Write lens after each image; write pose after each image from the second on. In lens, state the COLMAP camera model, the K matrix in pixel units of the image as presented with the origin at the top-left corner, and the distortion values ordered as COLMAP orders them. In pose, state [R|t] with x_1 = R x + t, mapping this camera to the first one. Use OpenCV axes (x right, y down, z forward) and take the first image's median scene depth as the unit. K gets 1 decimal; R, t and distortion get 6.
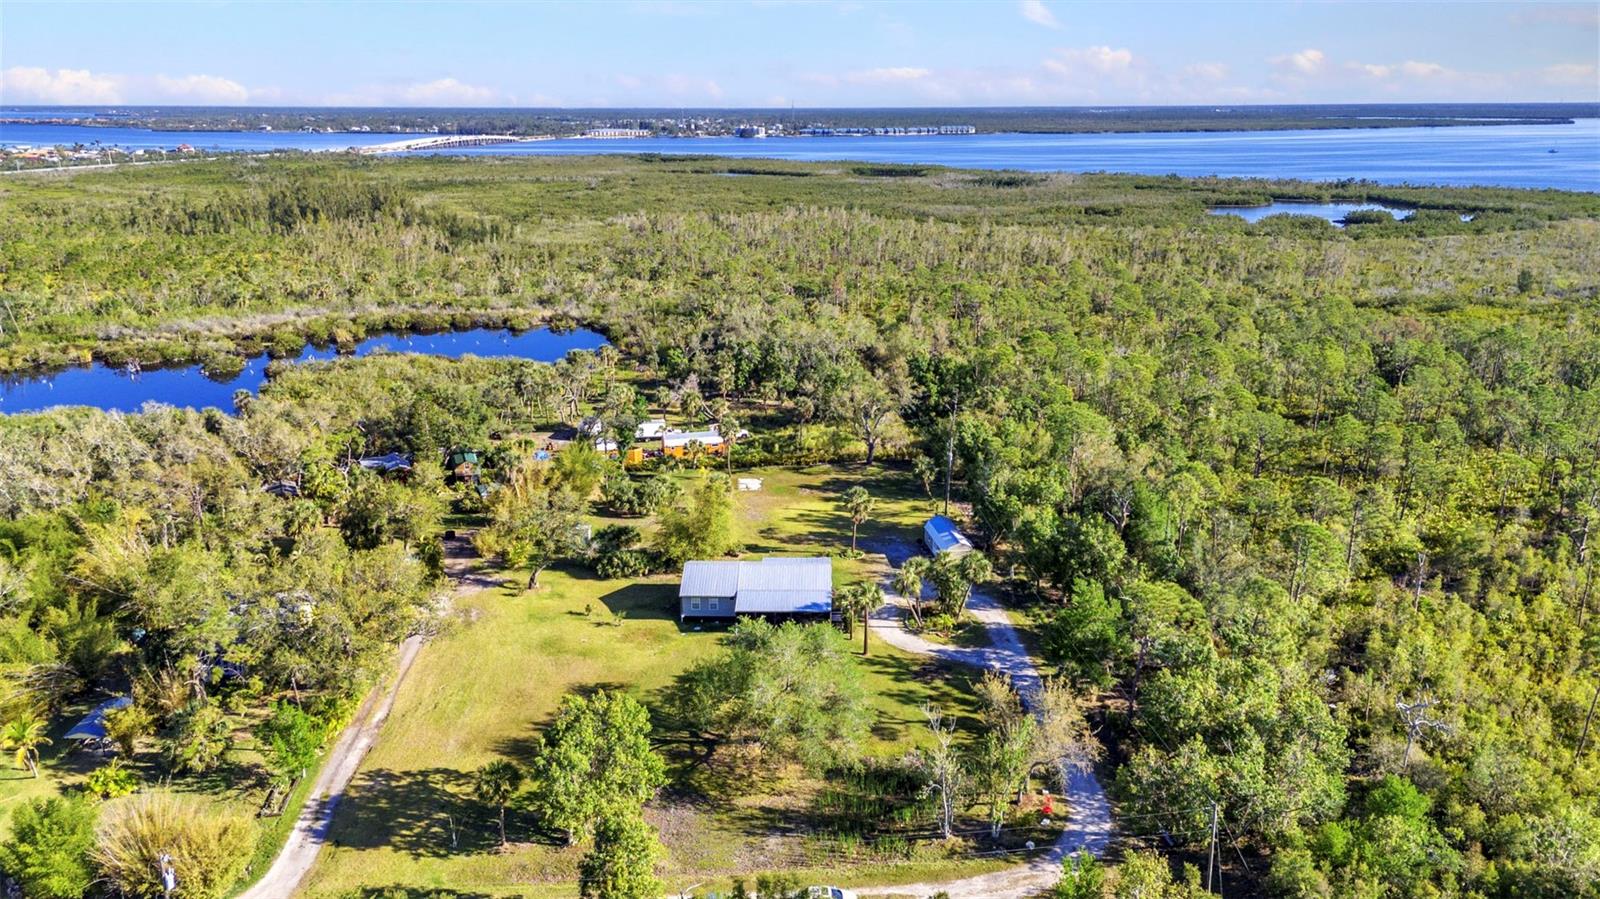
lens RADIAL K [[1169.9, 0, 800.0], [0, 1169.9, 449.5], [0, 0, 1]] dist [0.079217, -0.075243]
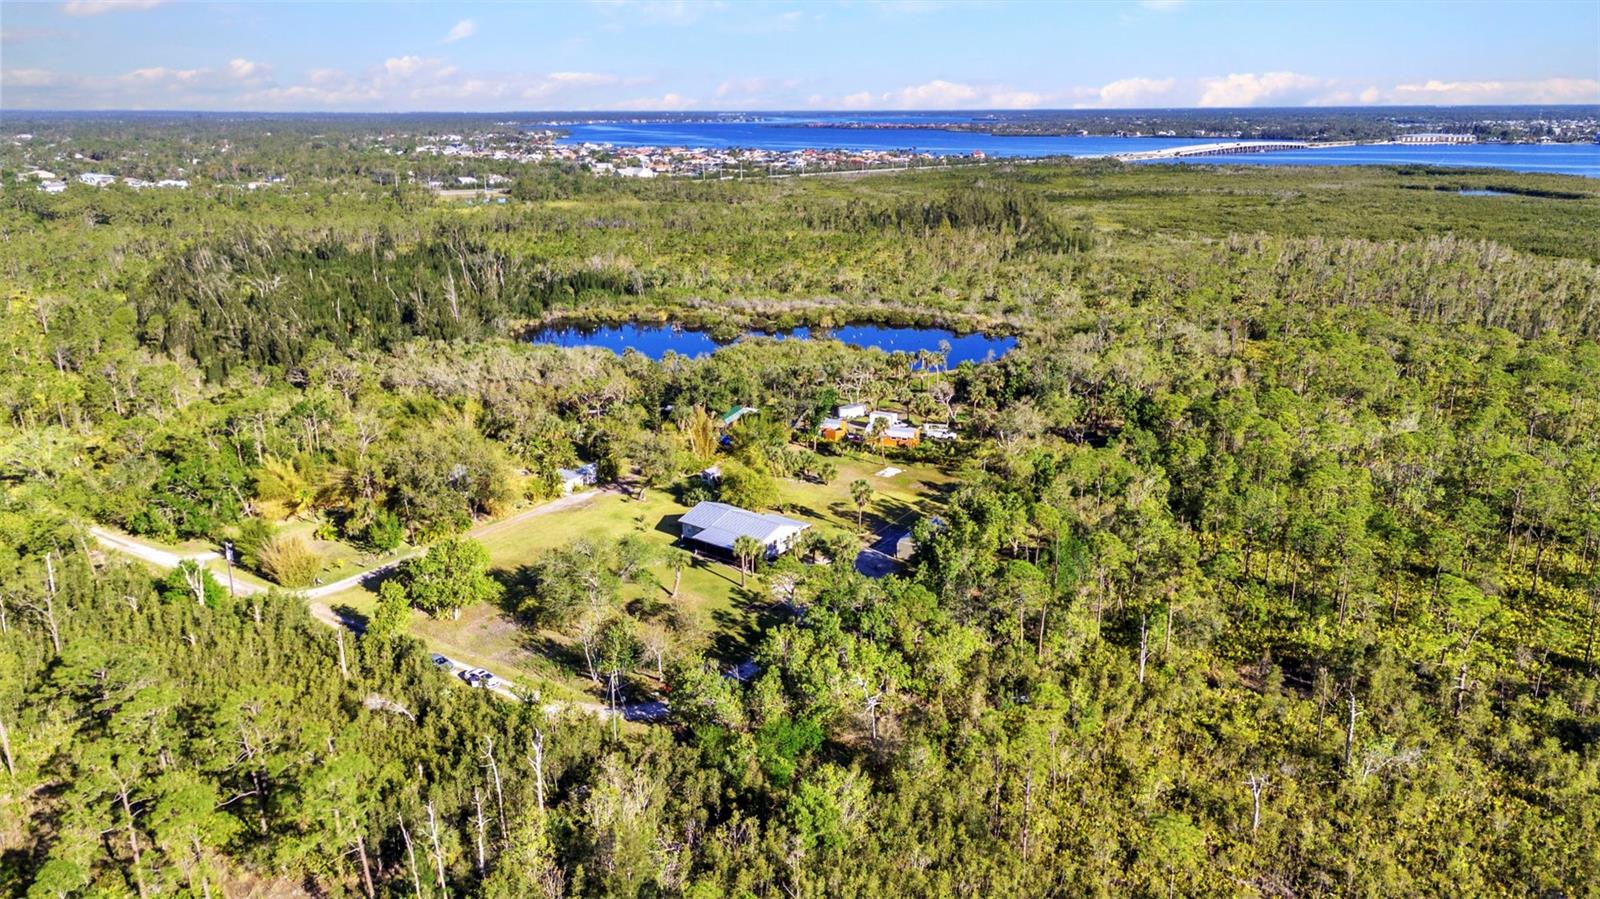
lens RADIAL K [[1169.9, 0, 800.0], [0, 1169.9, 449.5], [0, 0, 1]] dist [0.079217, -0.075243]
pose [[0.782206, 0.173676, -0.598323, 0.729144], [-0.173608, 0.983082, 0.058397, -0.058164], [0.598343, 0.058196, 0.799124, -0.038801]]
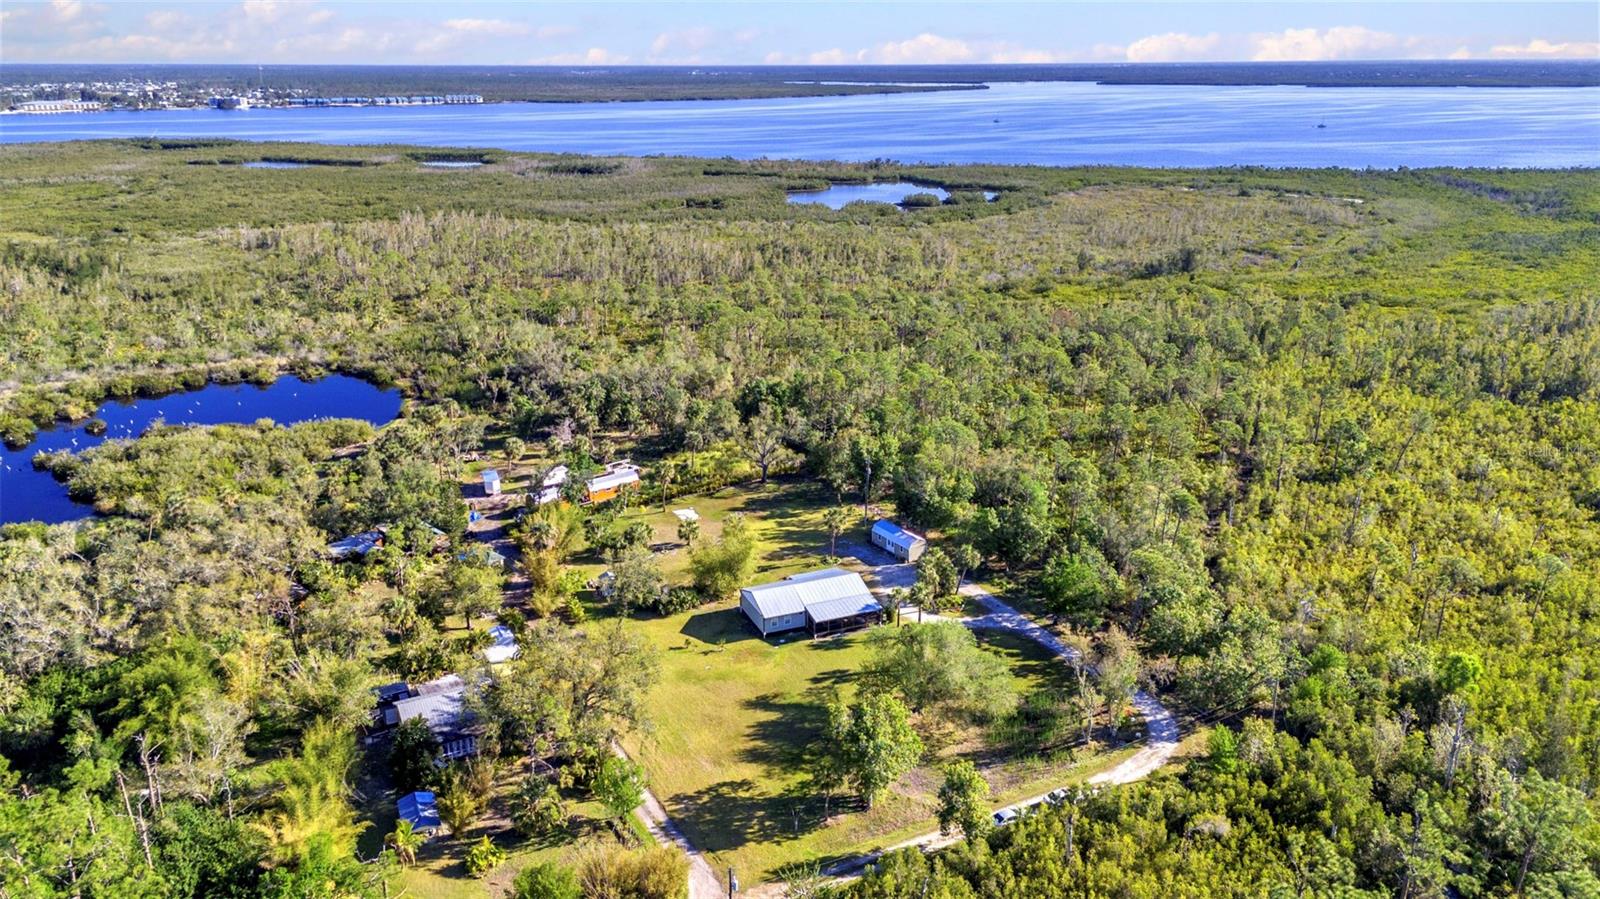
lens RADIAL K [[1169.9, 0, 800.0], [0, 1169.9, 449.5], [0, 0, 1]] dist [0.079217, -0.075243]
pose [[0.912437, -0.129719, 0.388112, -0.462837], [0.116964, 0.991532, 0.056423, -0.105380], [-0.392145, -0.006088, 0.919883, -0.147148]]
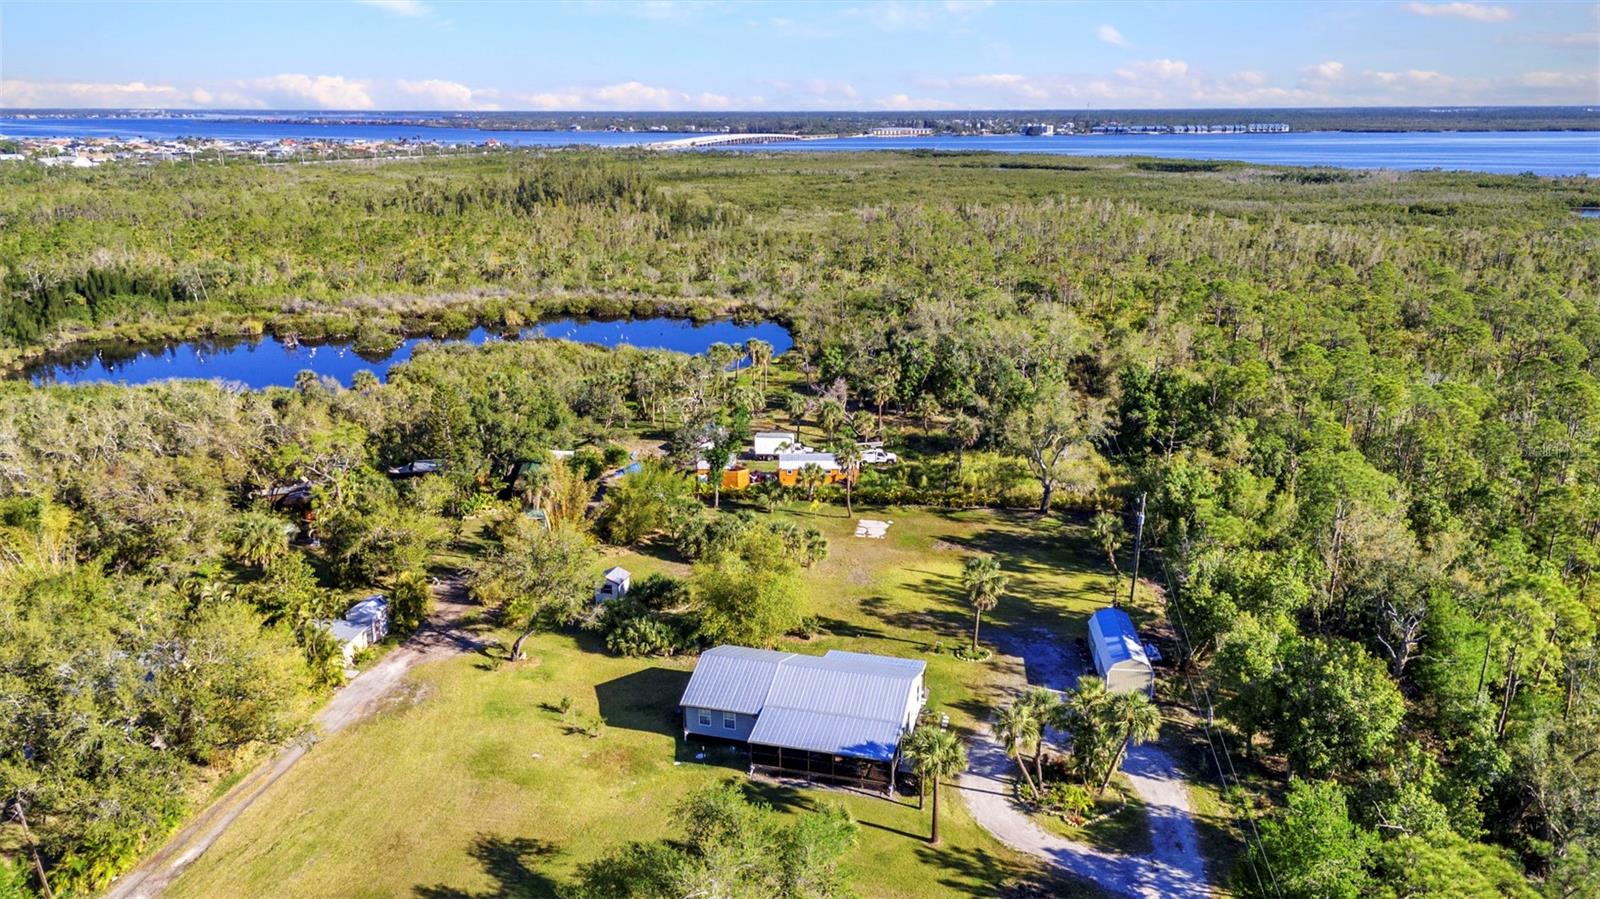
lens RADIAL K [[1171.1, 0, 801.9], [0, 1171.1, 449.4], [0, 0, 1]] dist [0.064256, -0.055044]
pose [[0.971663, 0.066234, -0.226902, 0.096020], [-0.066808, 0.997752, 0.005157, -0.026743], [0.226734, 0.010148, 0.973904, 0.304225]]
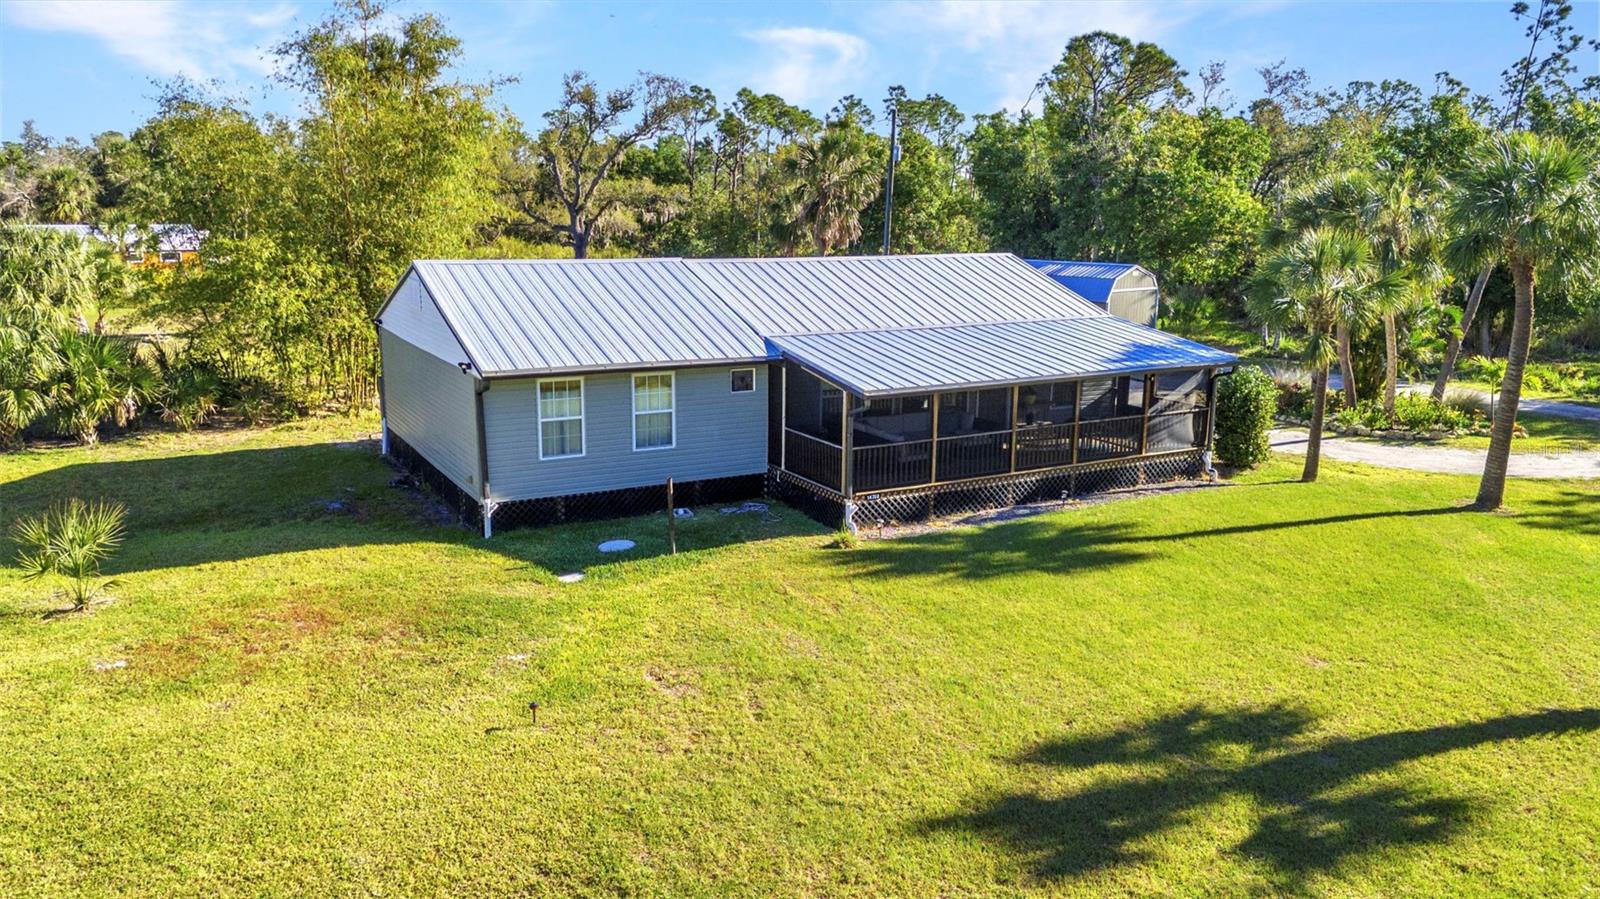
lens RADIAL K [[1171.1, 0, 801.9], [0, 1171.1, 449.4], [0, 0, 1]] dist [0.064256, -0.055044]
pose [[0.852096, -0.102413, 0.513268, -0.131256], [0.137755, 0.989976, -0.031163, 0.127873], [-0.504932, 0.097259, 0.857662, 0.725508]]
